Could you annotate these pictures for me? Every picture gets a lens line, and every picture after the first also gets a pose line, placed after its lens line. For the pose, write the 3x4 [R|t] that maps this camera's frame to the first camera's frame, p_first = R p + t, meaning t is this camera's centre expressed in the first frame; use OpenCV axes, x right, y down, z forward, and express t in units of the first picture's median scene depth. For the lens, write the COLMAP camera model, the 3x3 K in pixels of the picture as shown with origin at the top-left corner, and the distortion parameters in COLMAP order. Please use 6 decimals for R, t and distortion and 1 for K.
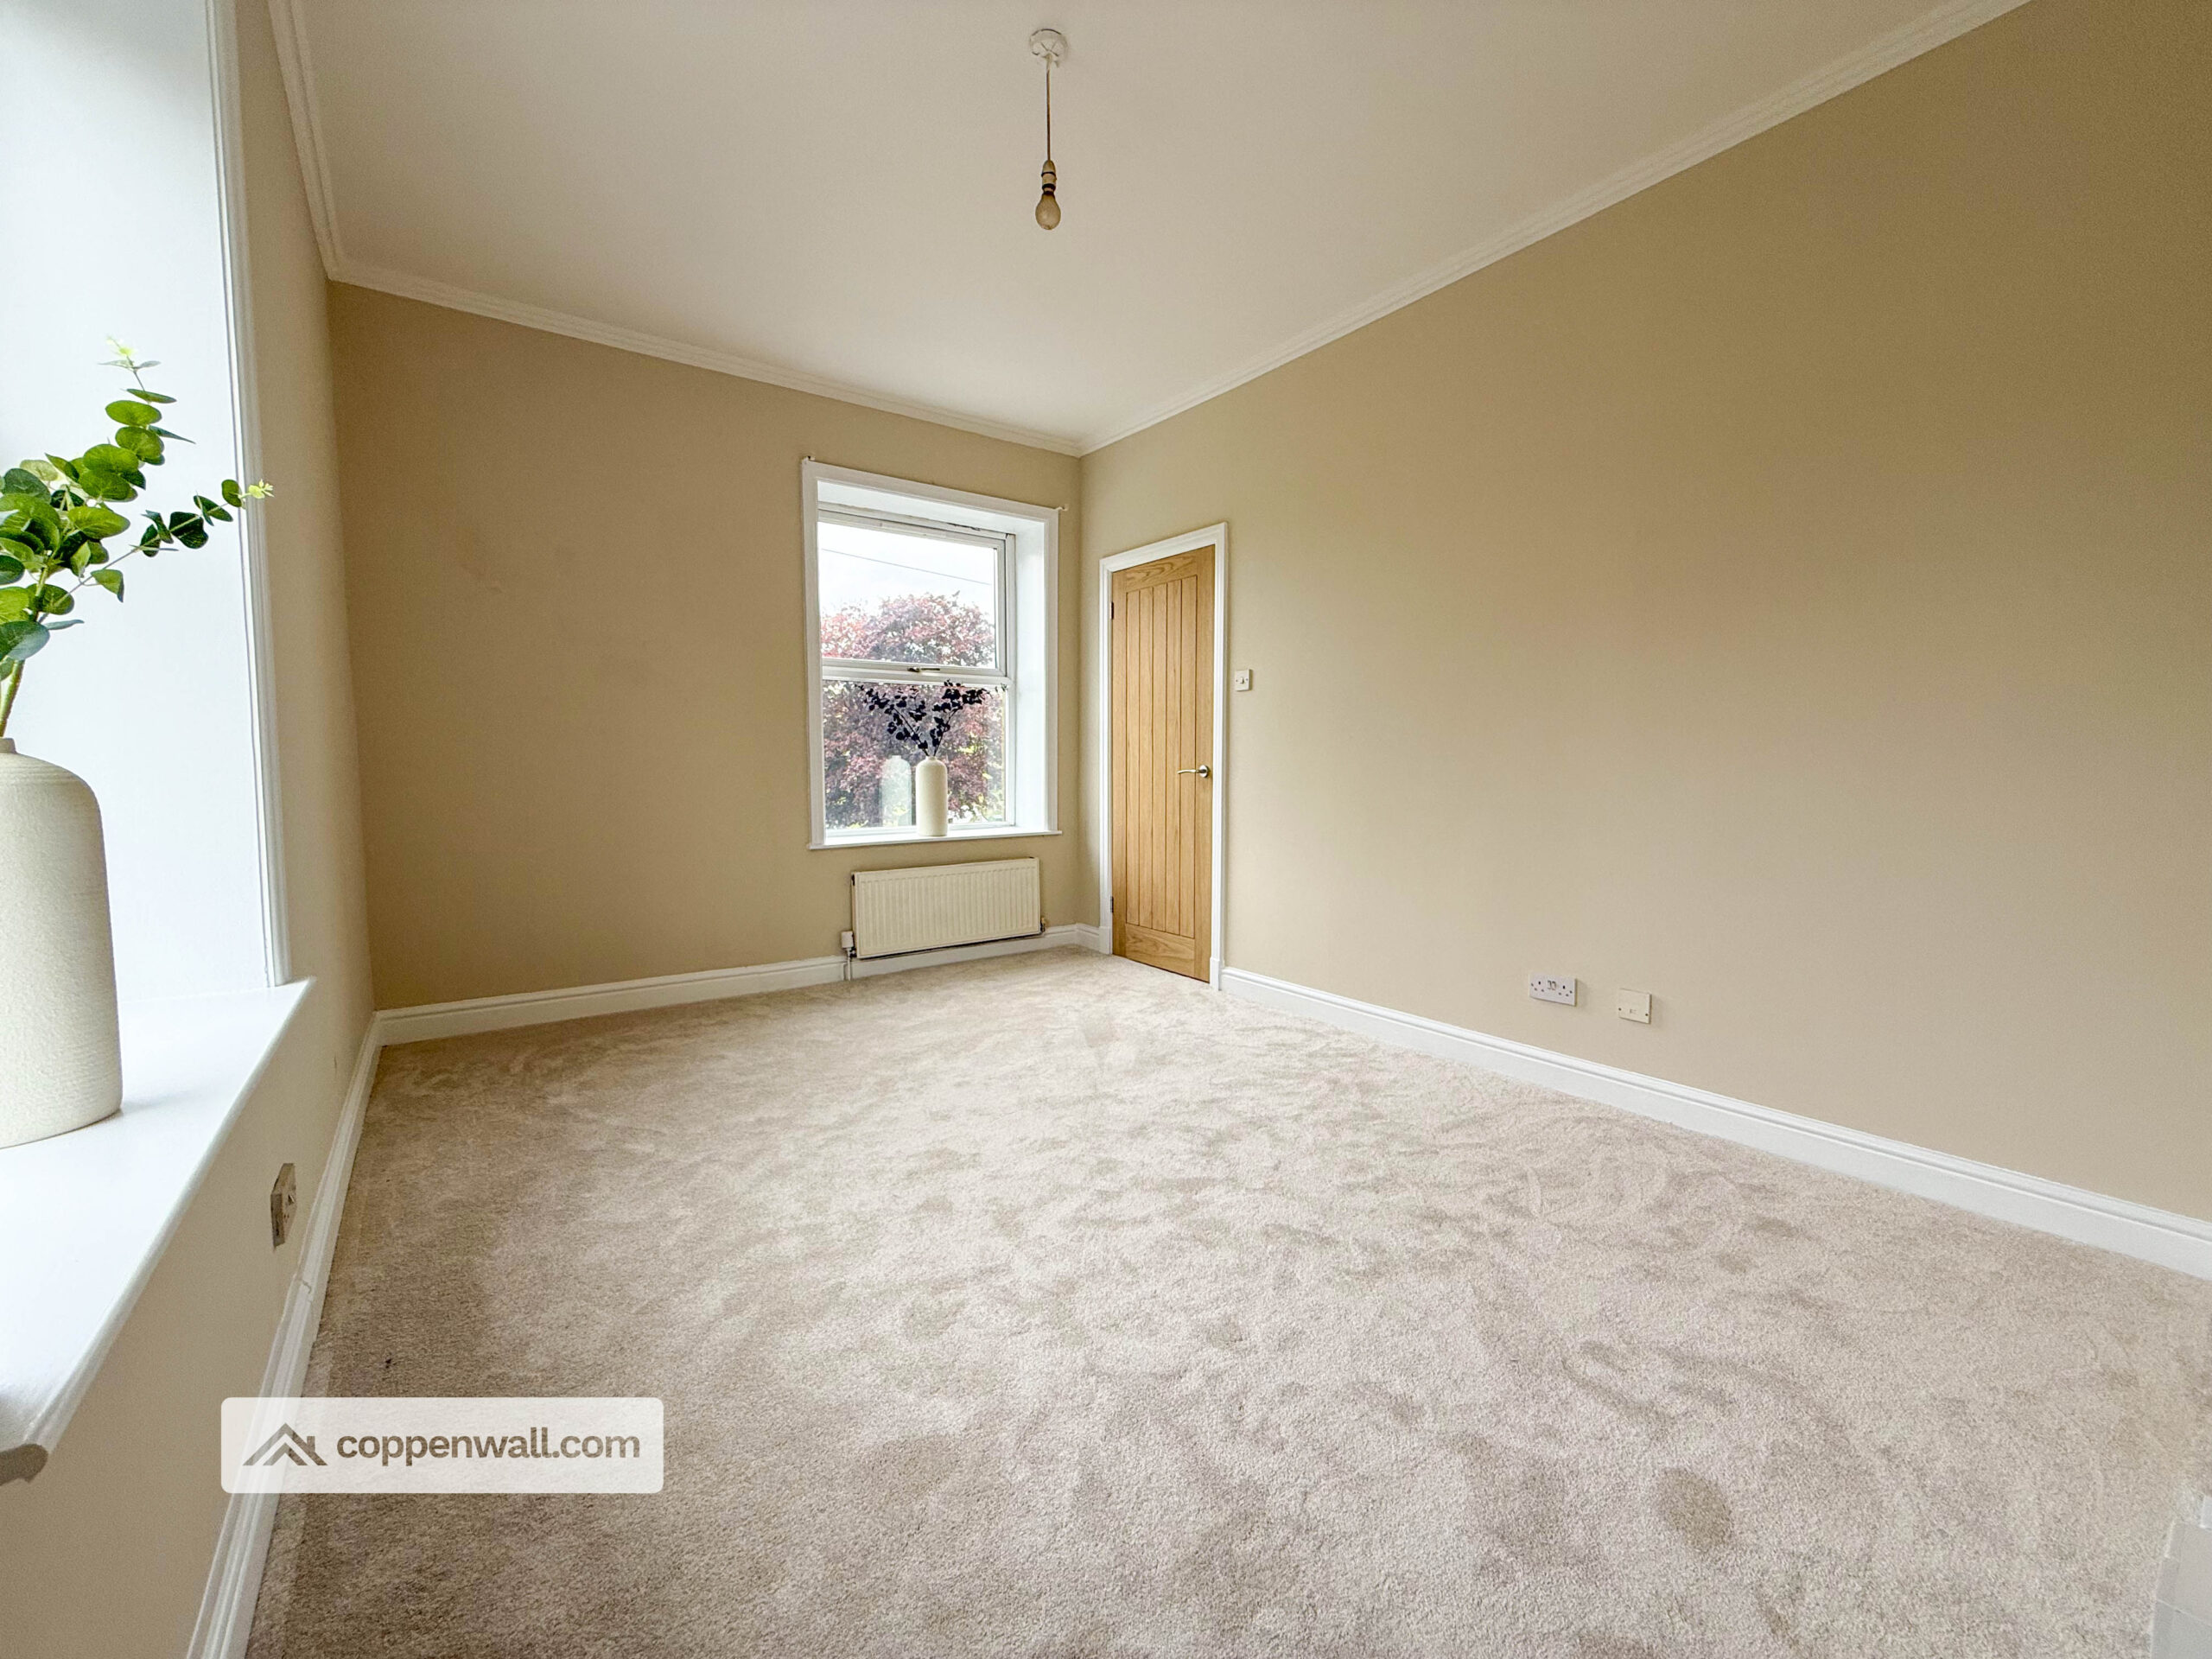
lens RADIAL K [[882.1, 0, 1101.6], [0, 882.1, 829.3], [0, 0, 1]] dist [-0.003496, 0.000821]
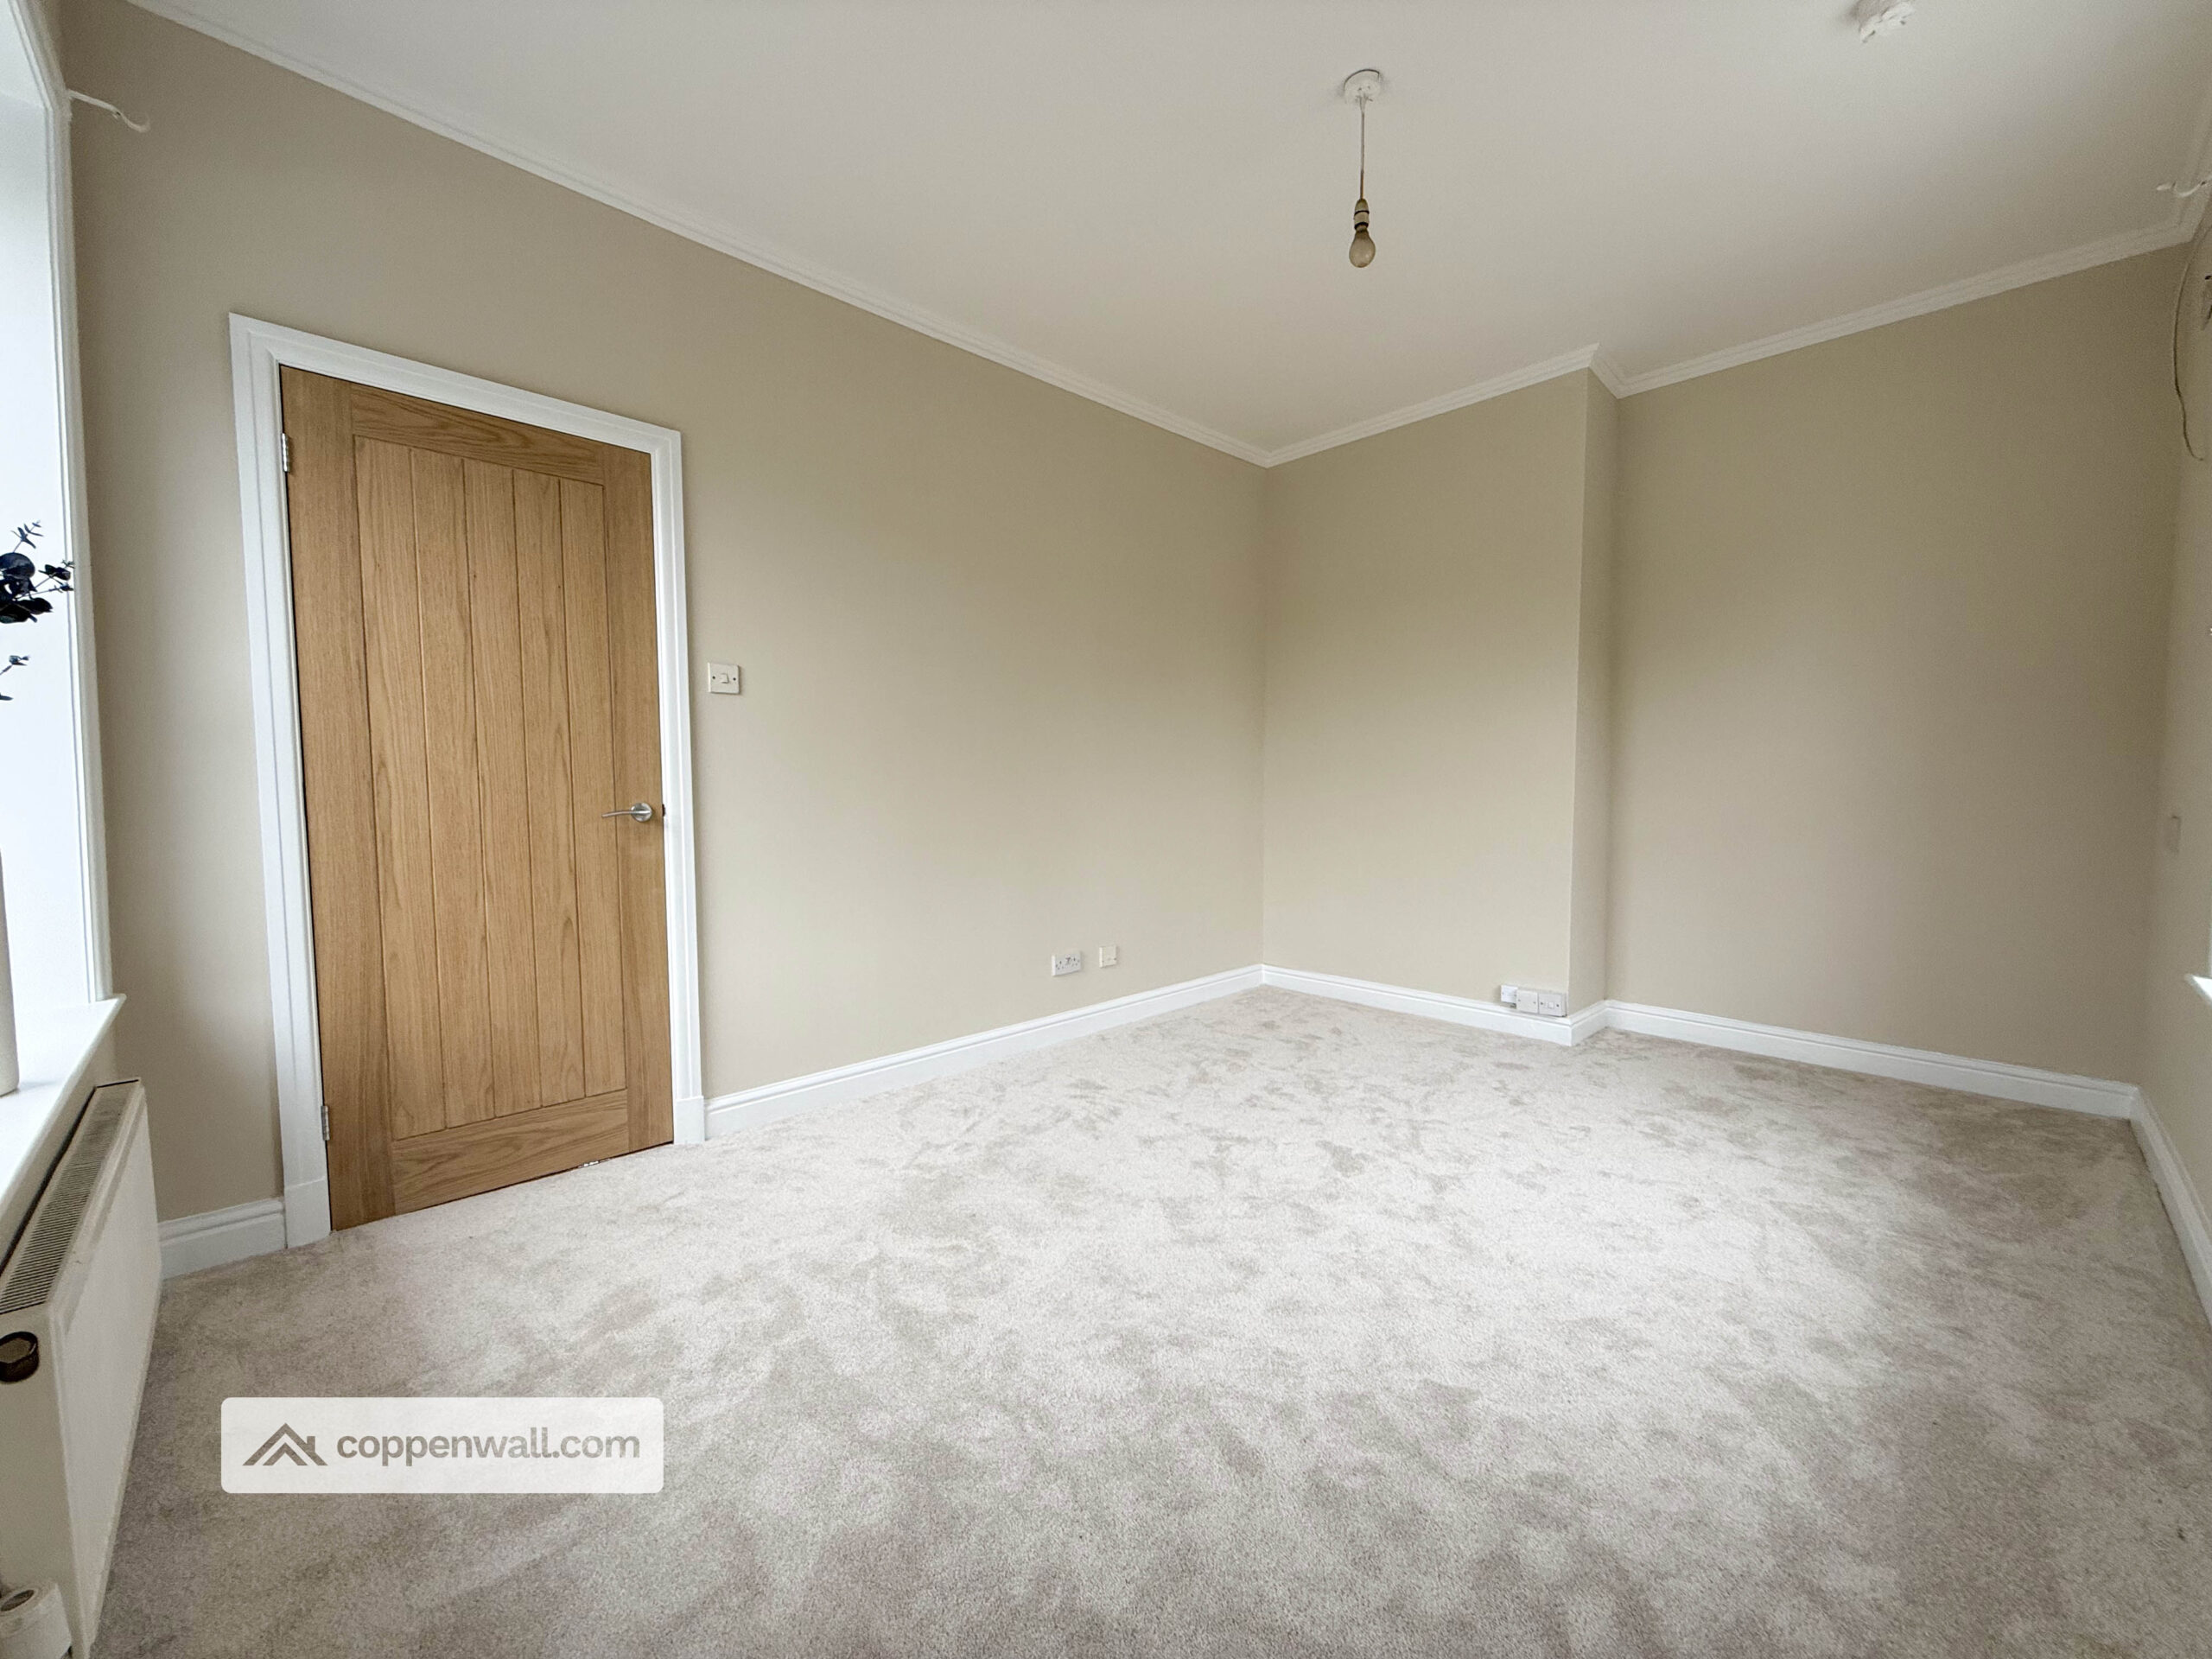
lens RADIAL K [[882.1, 0, 1096.6], [0, 882.1, 830.6], [0, 0, 1]] dist [-0.003496, 0.000821]
pose [[-0.125269, -0.056382, 0.990519, -0.574116], [0.078957, 0.994651, 0.066602, -0.073392], [-0.988976, 0.086552, -0.120148, 0.808105]]
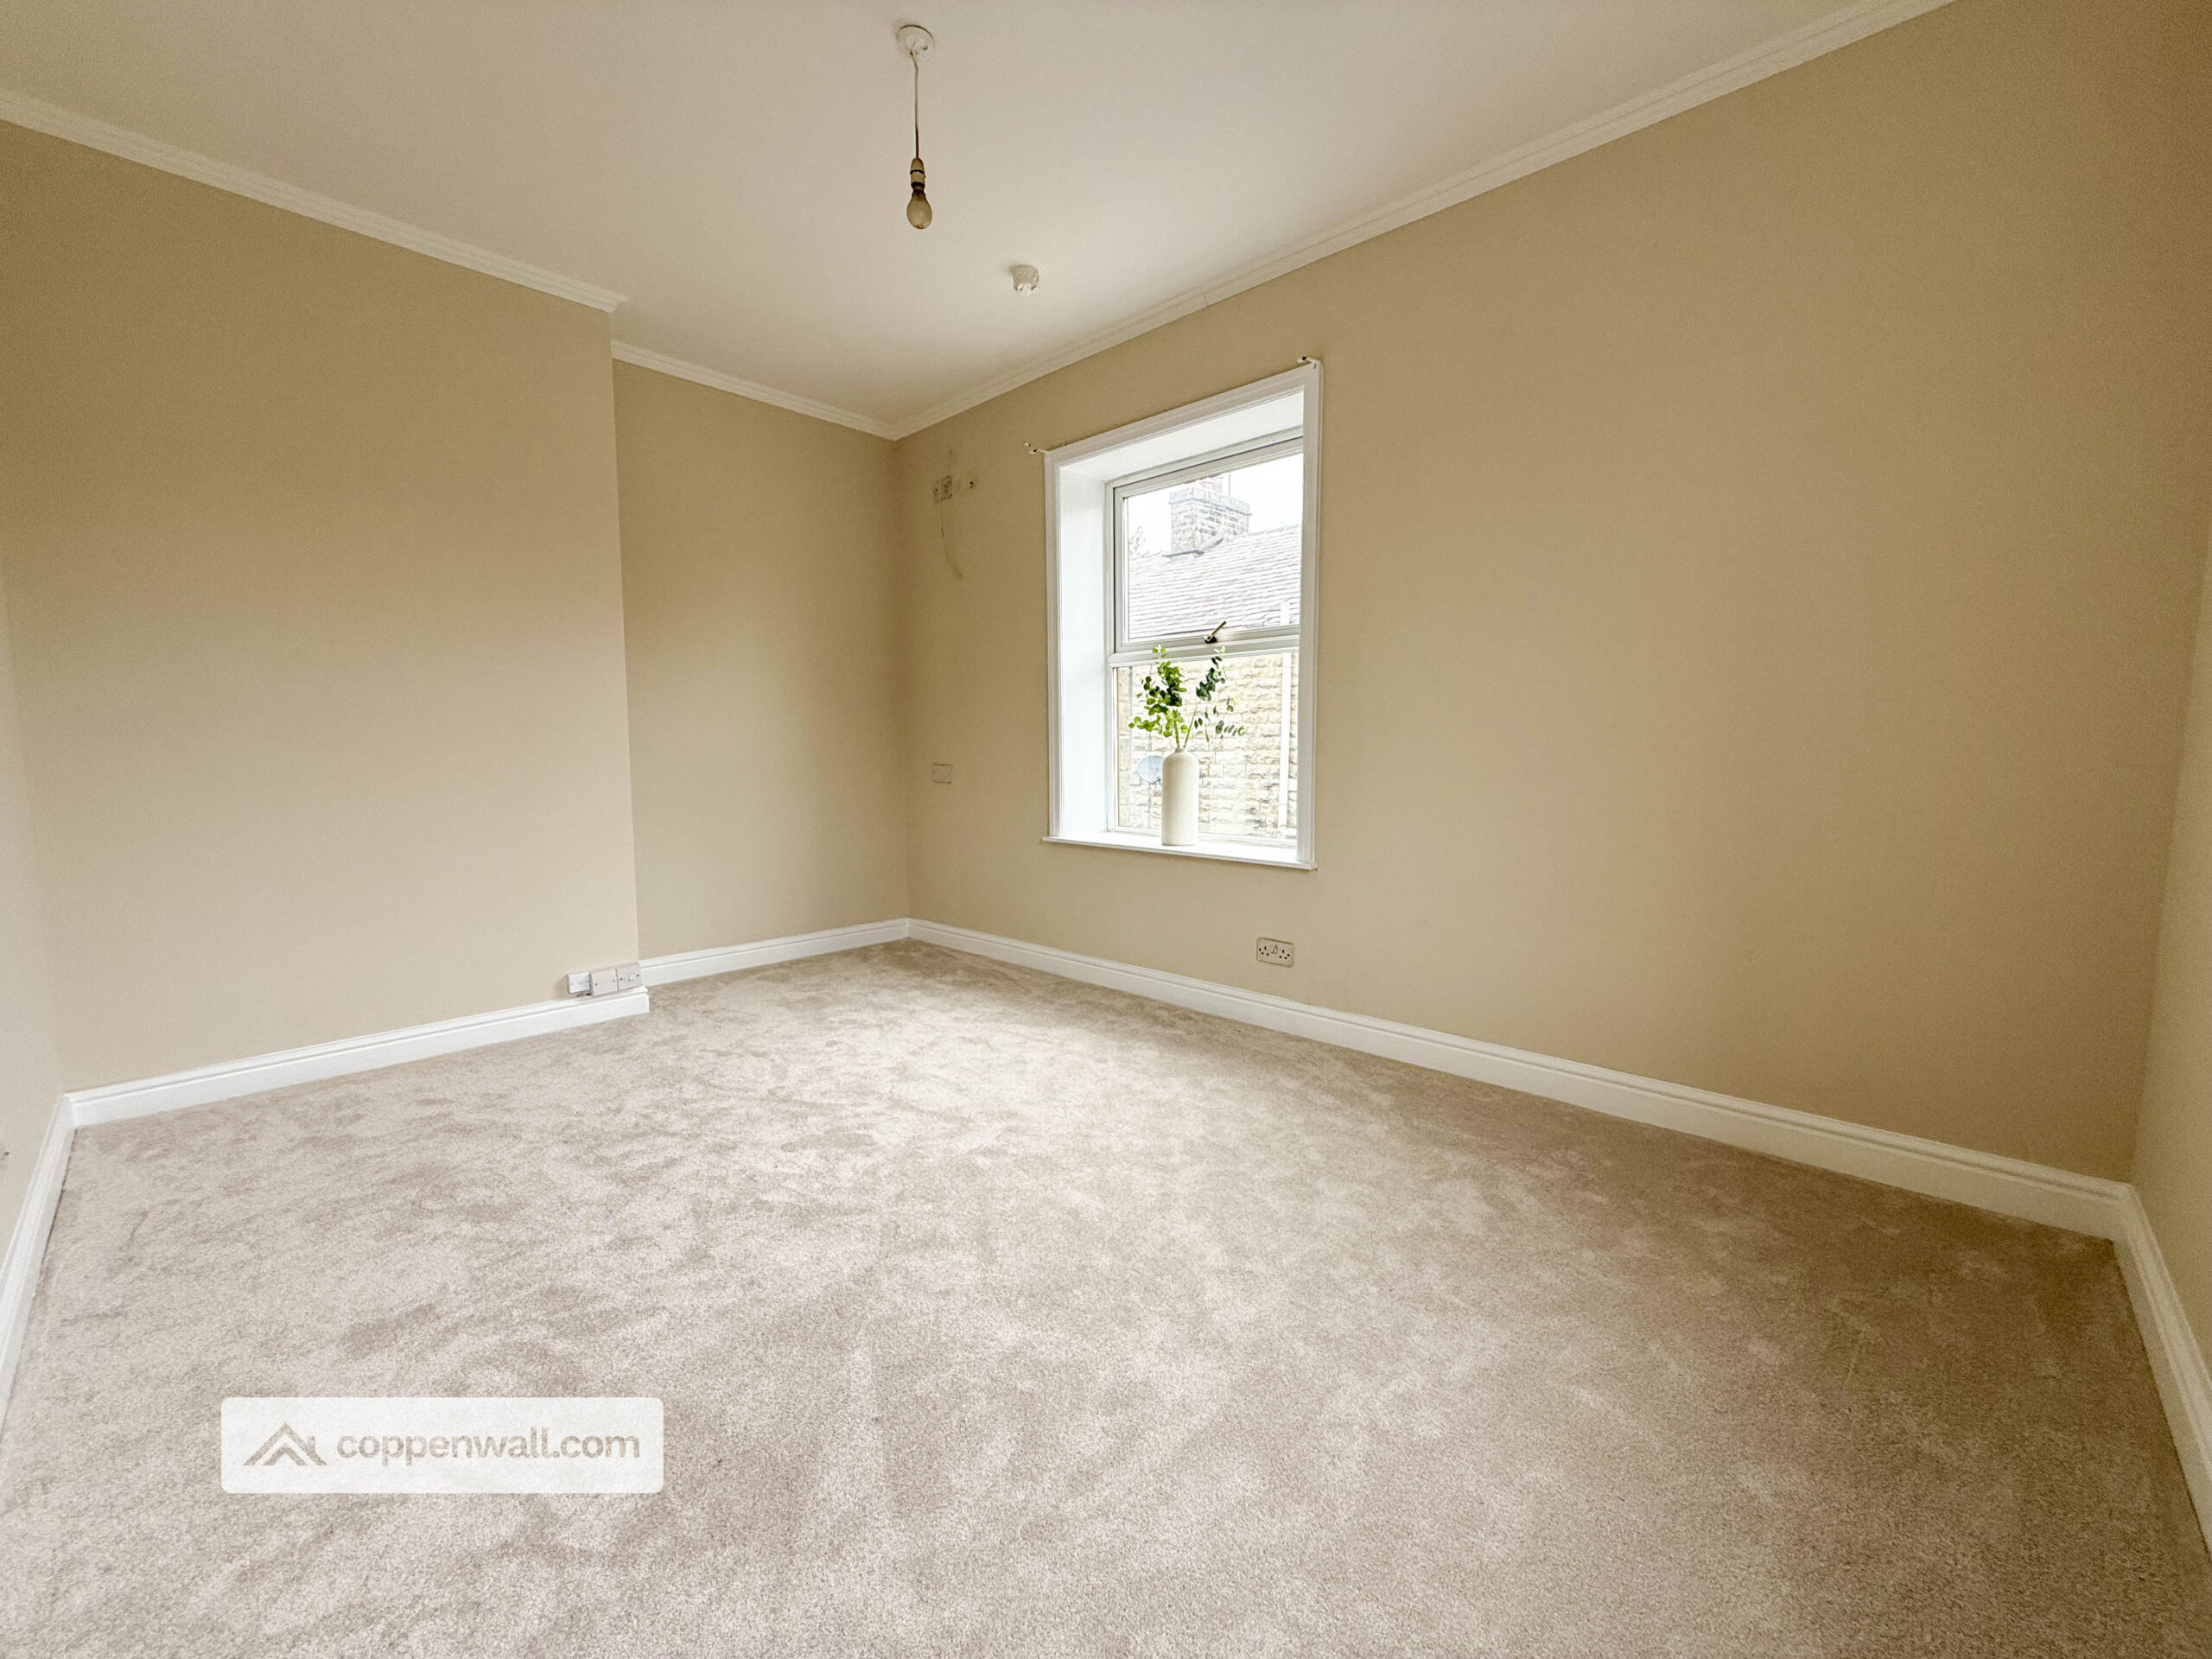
lens RADIAL K [[882.1, 0, 1099.3], [0, 882.1, 824.9], [0, 0, 1]] dist [-0.003496, 0.000821]
pose [[-0.985318, 0.019976, -0.169555, -0.040747], [-0.007570, 0.987043, 0.160276, -0.089958], [0.170560, 0.159207, -0.972400, 1.165083]]
